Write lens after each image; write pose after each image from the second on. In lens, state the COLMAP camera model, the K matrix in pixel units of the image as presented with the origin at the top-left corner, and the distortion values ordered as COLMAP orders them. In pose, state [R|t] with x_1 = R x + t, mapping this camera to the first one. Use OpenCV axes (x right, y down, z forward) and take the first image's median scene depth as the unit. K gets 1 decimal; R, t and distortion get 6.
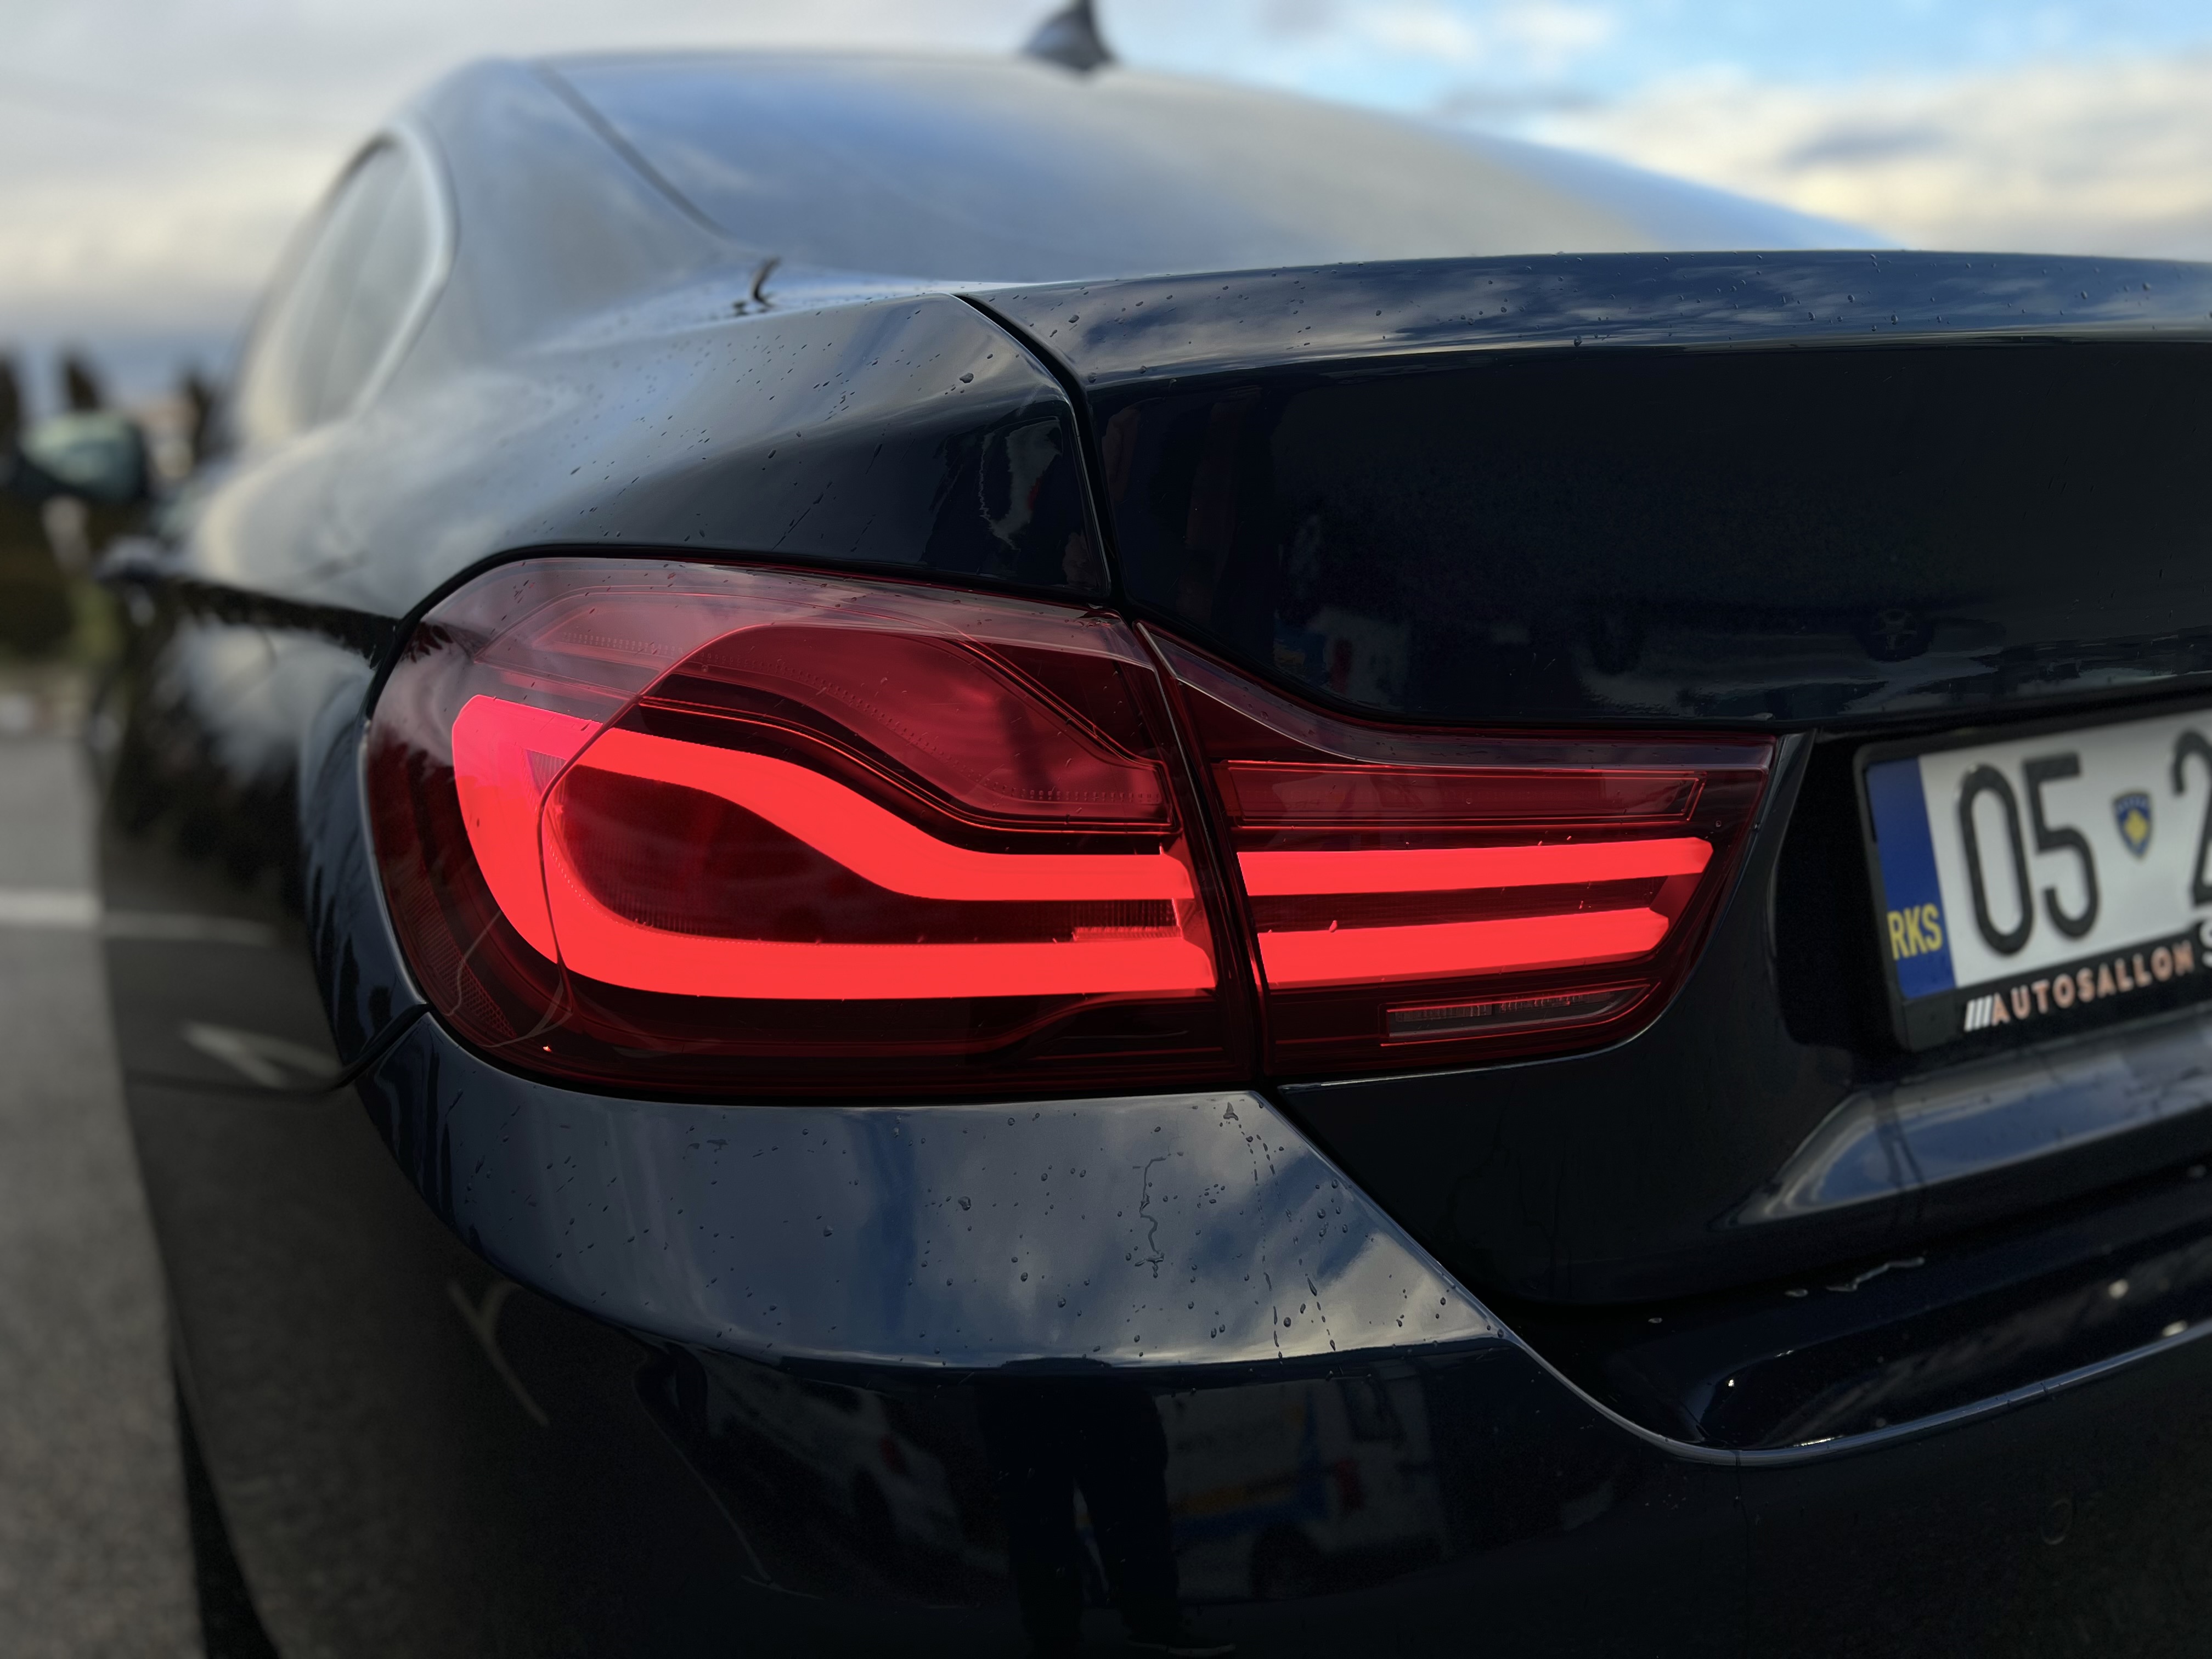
lens RADIAL K [[1656.6, 0, 1106.0], [0, 1656.6, 829.5], [0, 0, 1]] dist [0.000601, -0.037624]
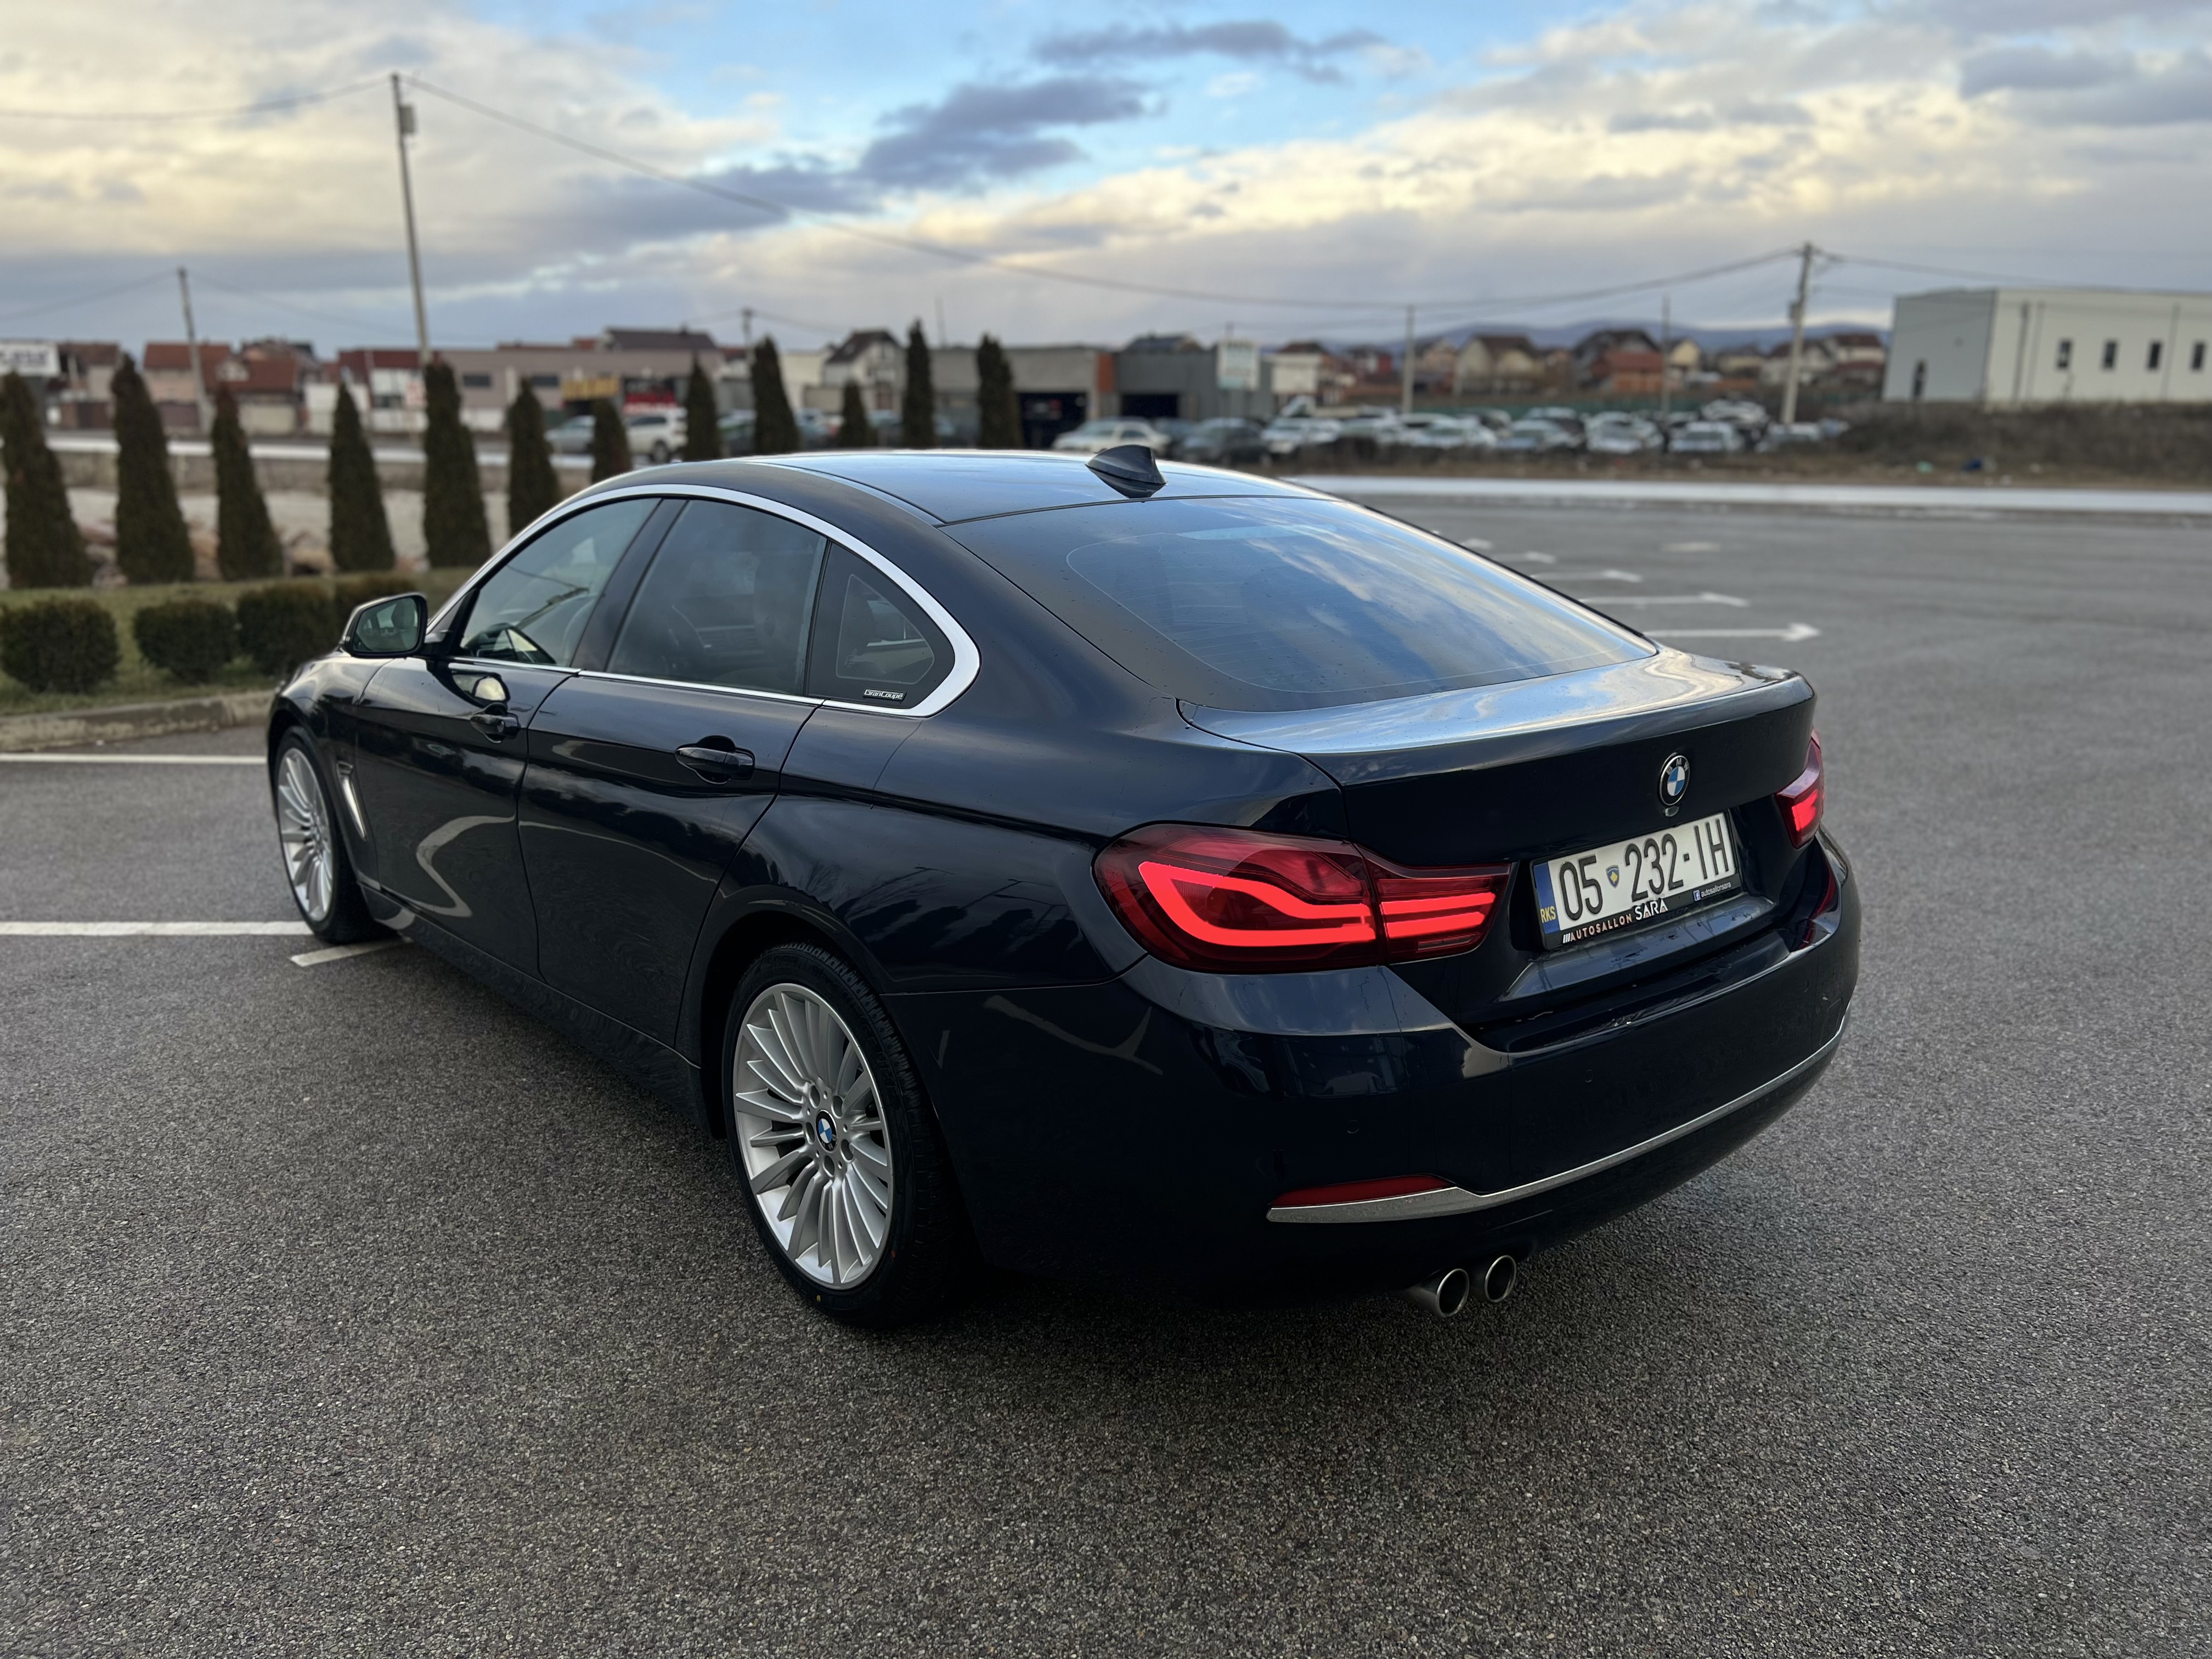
lens RADIAL K [[1656.6, 0, 1106.0], [0, 1656.6, 829.5], [0, 0, 1]] dist [0.000601, -0.037624]
pose [[0.981472, -0.032931, 0.188752, -1.056104], [0.030953, 0.999431, 0.013420, -0.189678], [-0.189087, -0.007329, 0.981933, -2.205038]]
